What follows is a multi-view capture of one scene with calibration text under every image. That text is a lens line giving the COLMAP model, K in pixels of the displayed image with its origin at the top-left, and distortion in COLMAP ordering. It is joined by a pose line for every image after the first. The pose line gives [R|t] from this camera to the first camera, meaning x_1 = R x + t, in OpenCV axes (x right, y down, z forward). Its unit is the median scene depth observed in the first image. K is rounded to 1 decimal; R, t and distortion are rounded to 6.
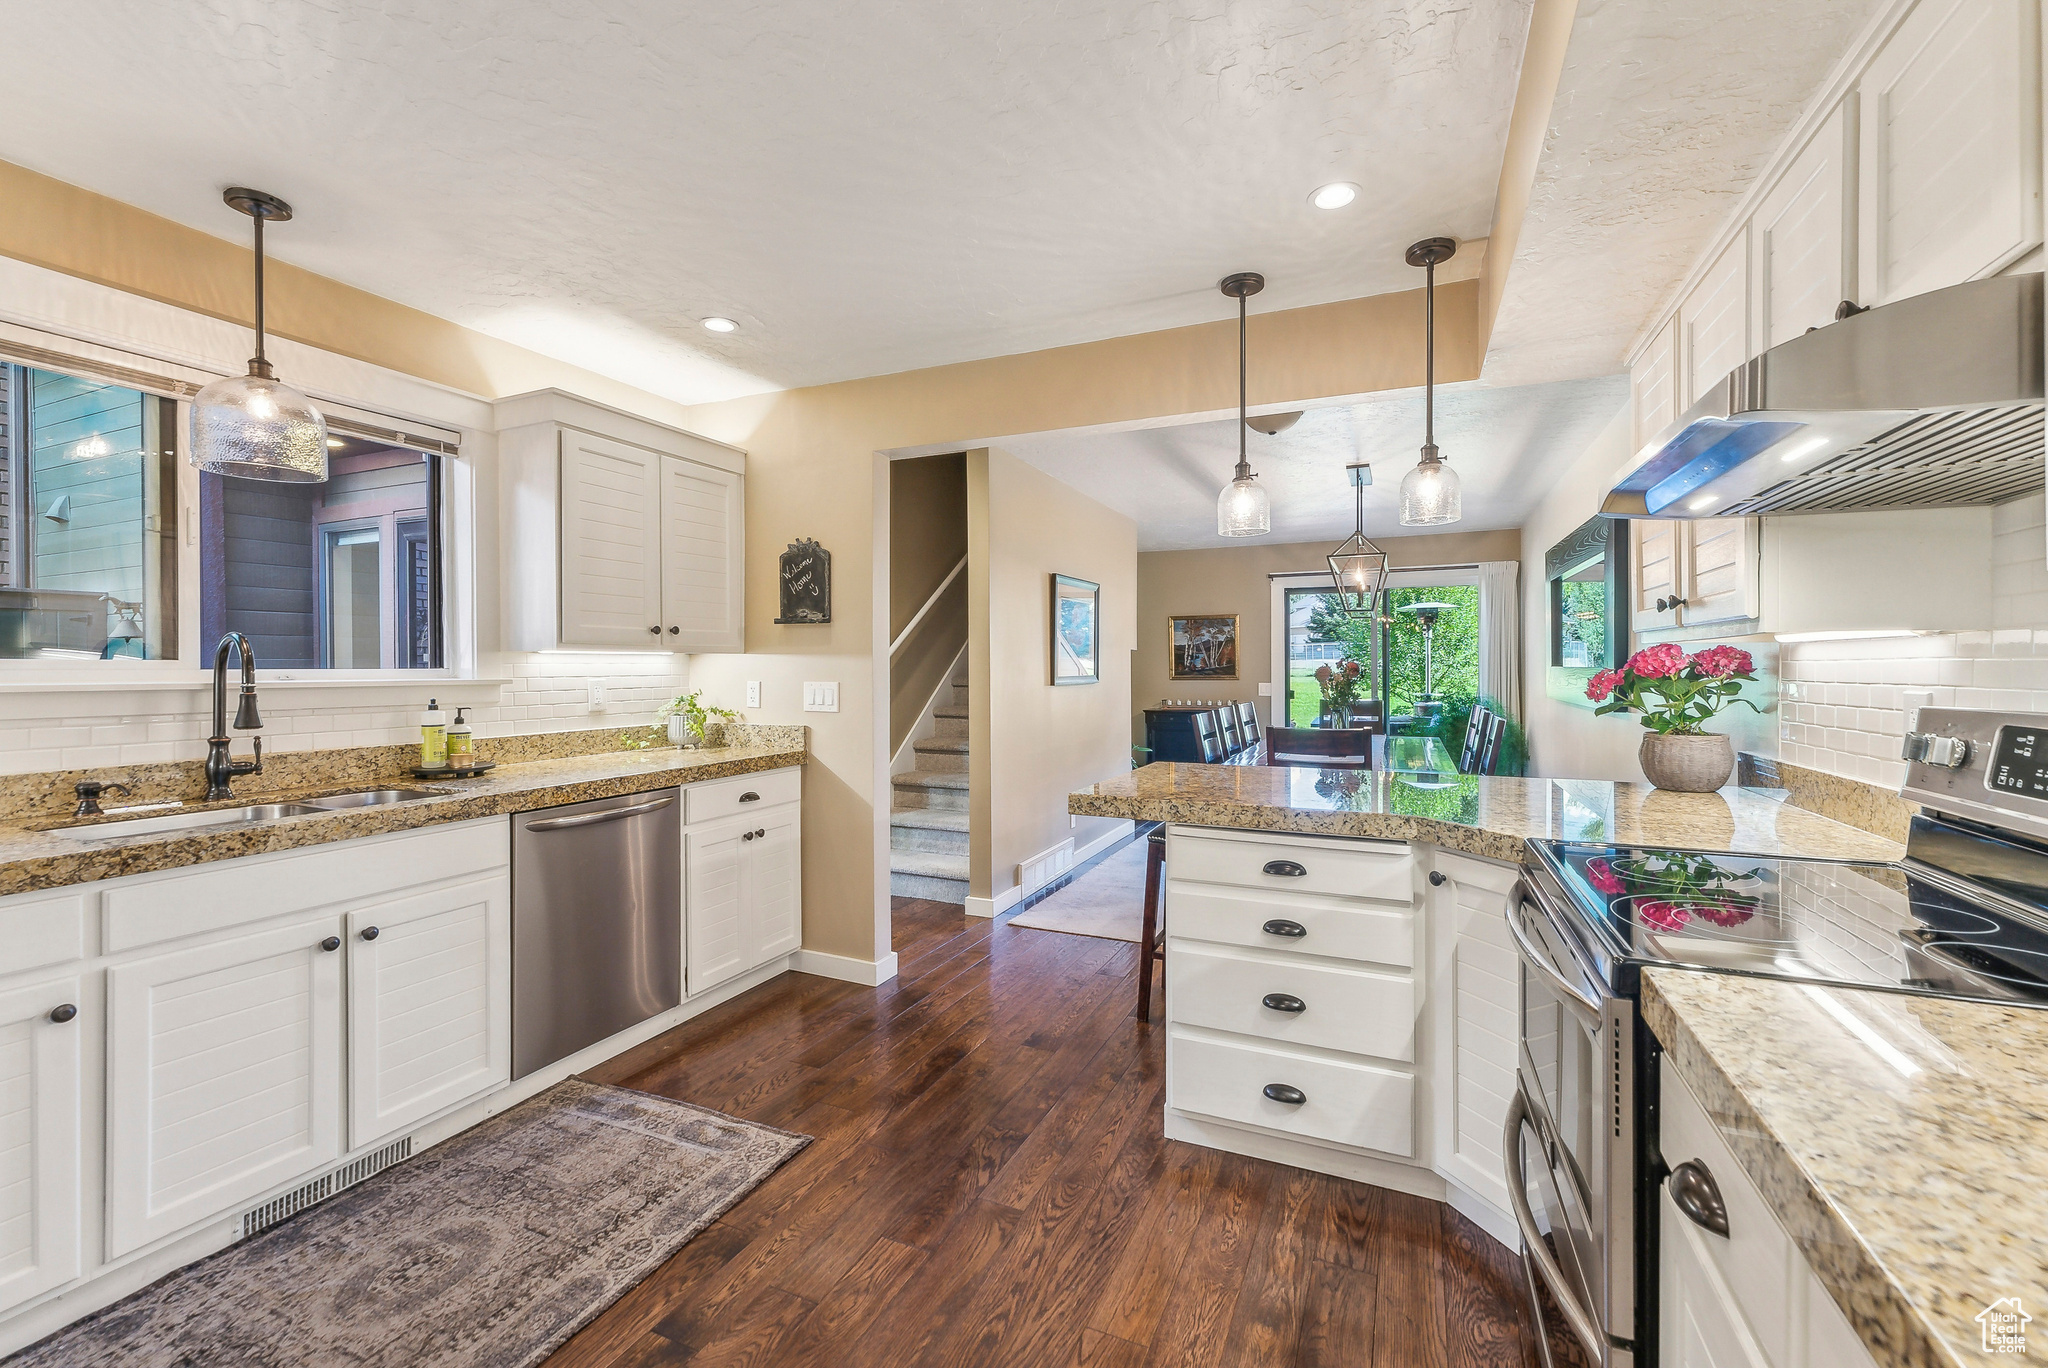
lens RADIAL K [[847.7, 0, 1031.0], [0, 847.7, 675.7], [0, 0, 1]] dist [-0.002290, 0.000341]
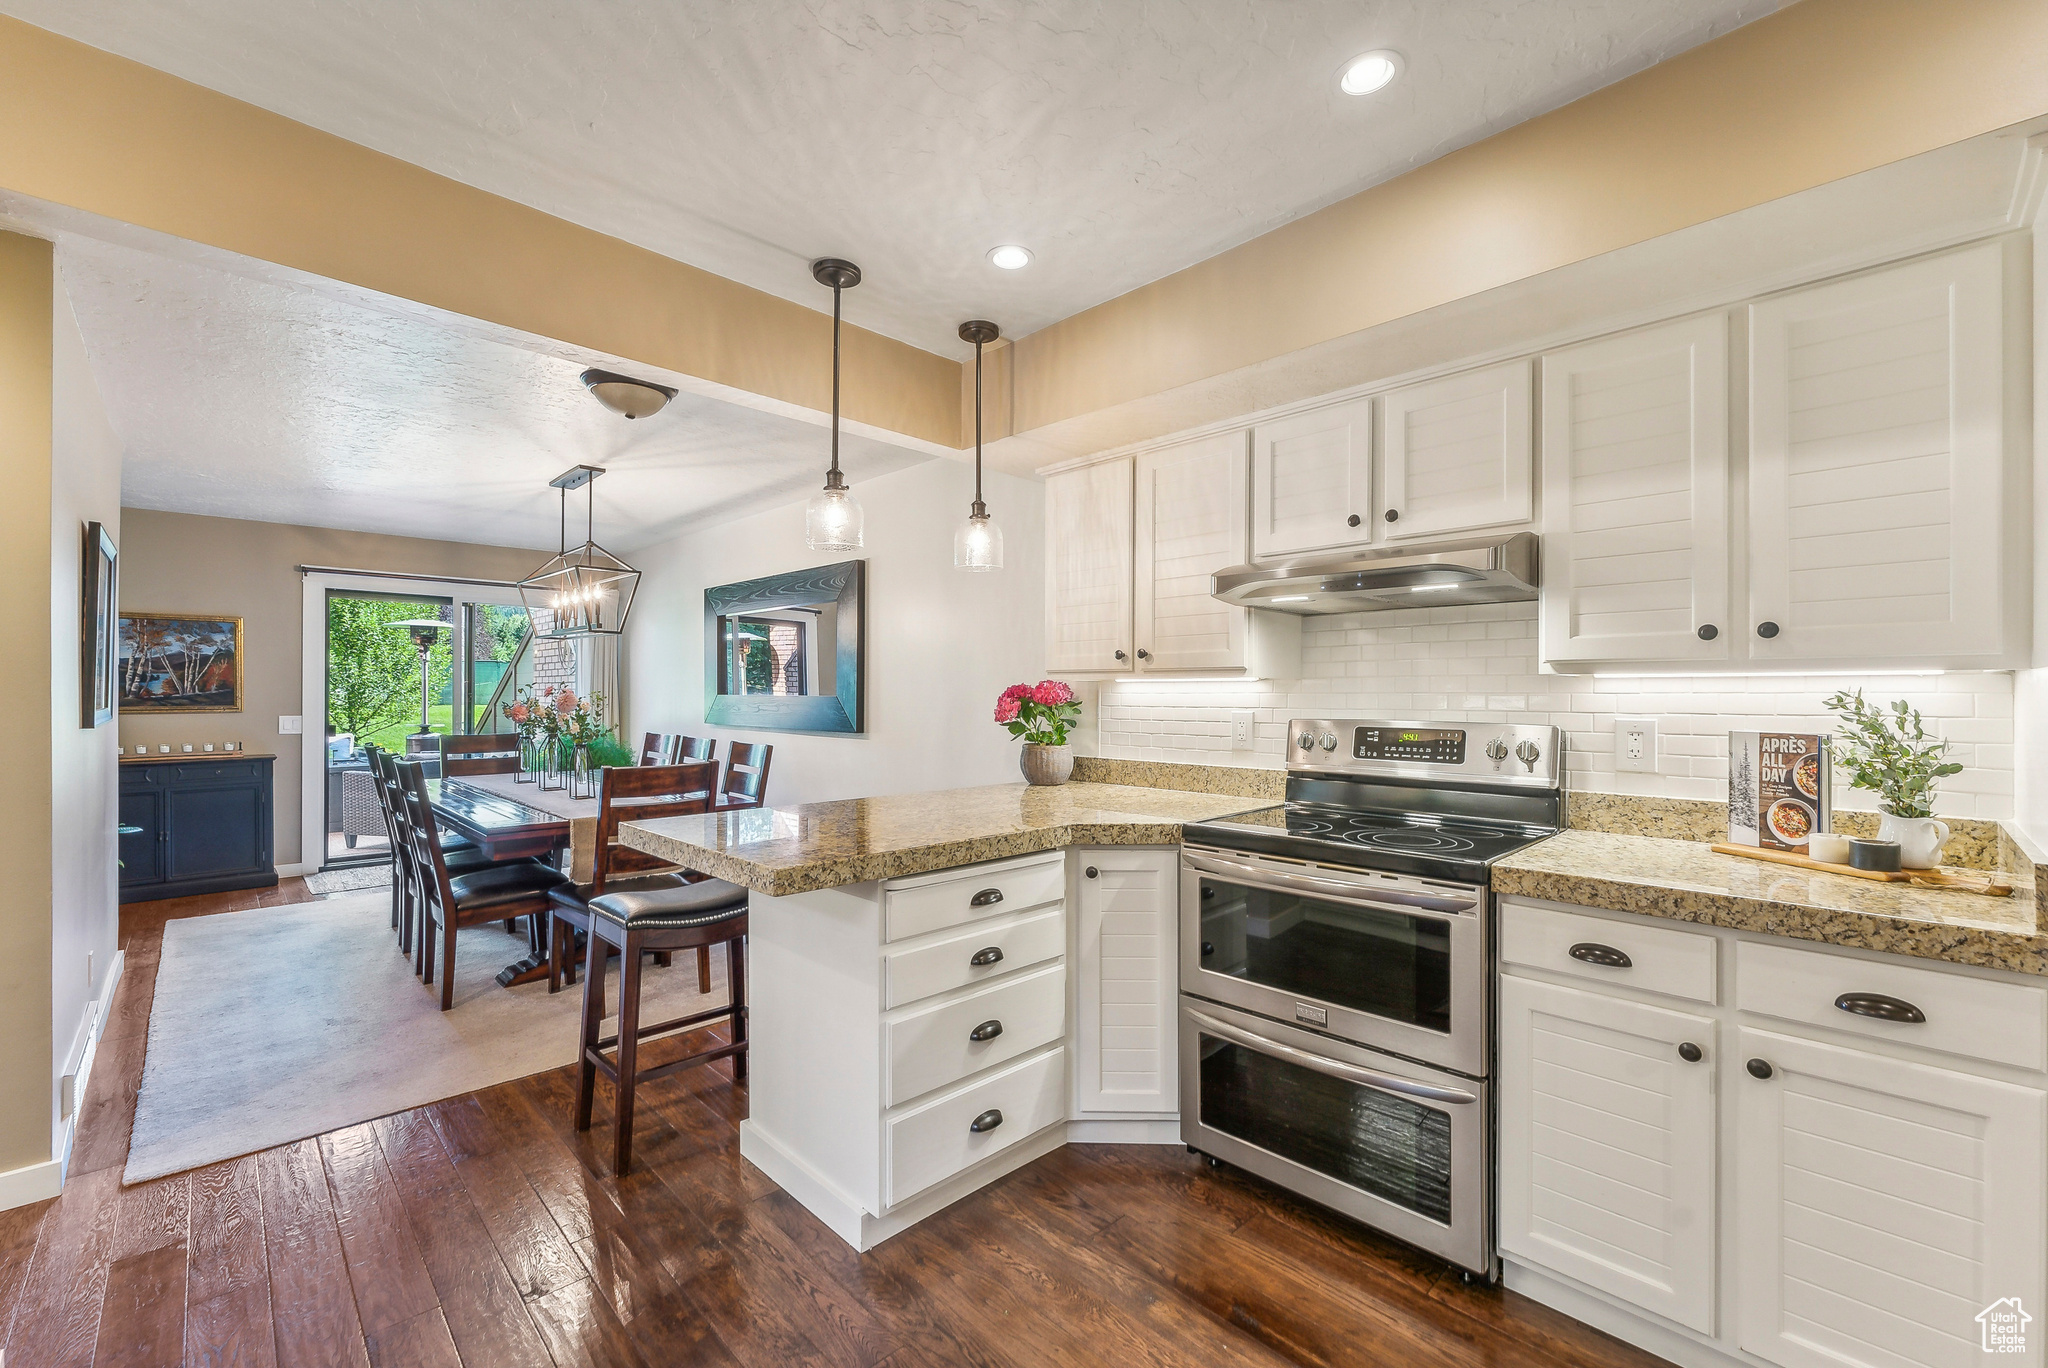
lens RADIAL K [[847.7, 0, 1038.4], [0, 847.7, 694.3], [0, 0, 1]] dist [-0.002290, 0.000341]
pose [[0.366477, 0.002344, 0.930424, -0.517435], [0.006269, 0.999968, -0.004988, -0.007431], [-0.930406, 0.007661, 0.366451, 0.478248]]
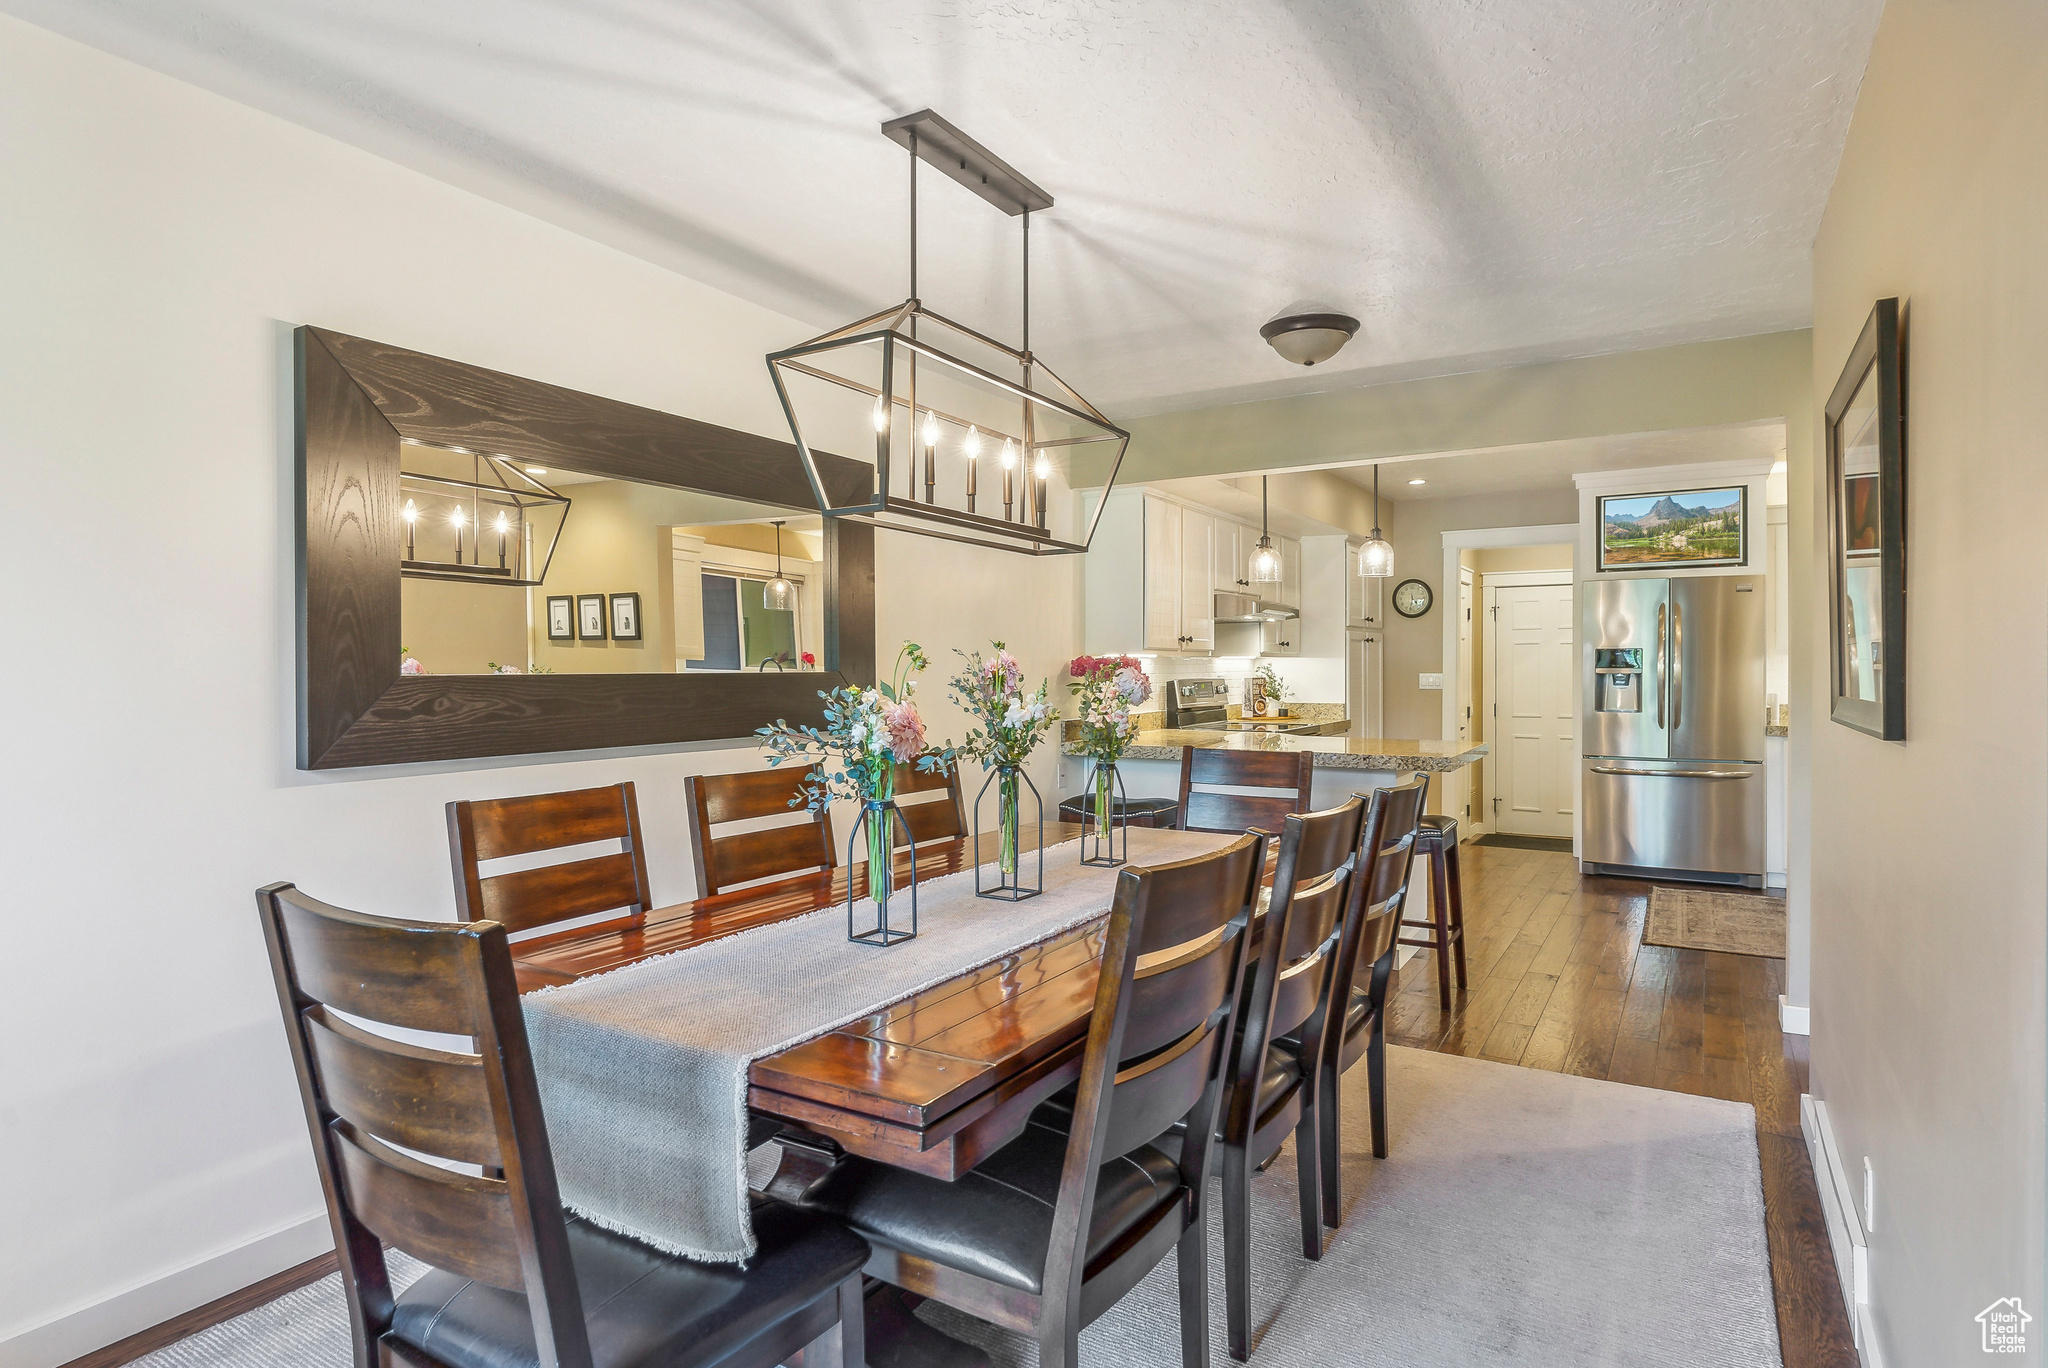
lens RADIAL K [[1130.2, 0, 1018.4], [0, 1130.2, 673.1], [0, 0, 1]] dist [-0.003968, 0.000747]
pose [[-0.991696, 0.006841, 0.128425, 0.630682], [0.008980, 0.999830, 0.016084, -0.036517], [-0.128294, 0.017104, -0.991589, 3.087534]]
